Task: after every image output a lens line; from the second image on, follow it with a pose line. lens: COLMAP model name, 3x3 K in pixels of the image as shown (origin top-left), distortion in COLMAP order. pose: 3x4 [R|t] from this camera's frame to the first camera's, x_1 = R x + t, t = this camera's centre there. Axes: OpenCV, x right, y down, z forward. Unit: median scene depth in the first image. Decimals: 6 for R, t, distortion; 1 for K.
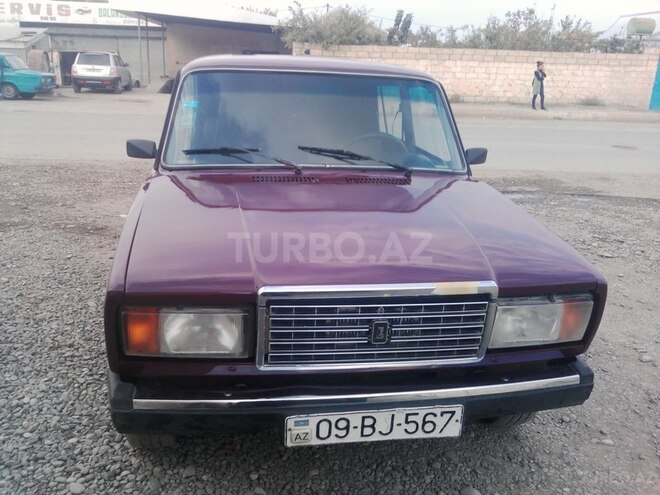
lens RADIAL K [[562.1, 0, 330.0], [0, 562.1, 247.5], [0, 0, 1]] dist [0.107521, 0.000426]
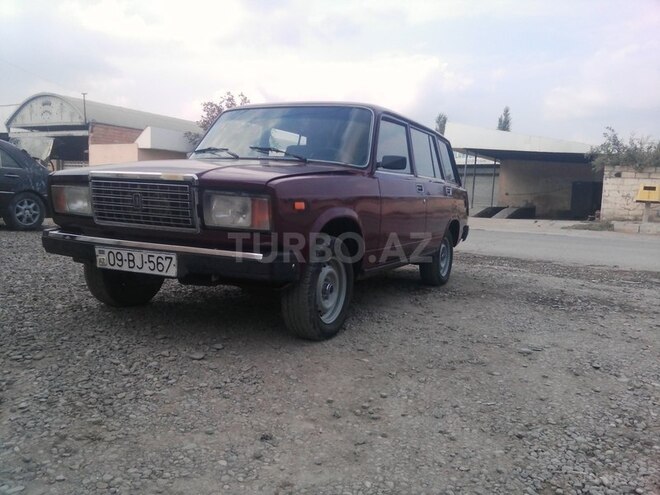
lens RADIAL K [[562.1, 0, 330.0], [0, 562.1, 247.5], [0, 0, 1]] dist [0.107521, 0.000426]
pose [[0.818874, 0.062280, -0.570584, 1.478435], [-0.196177, 0.964598, -0.176255, 0.451709], [0.539407, 0.256266, 0.802102, -0.036549]]
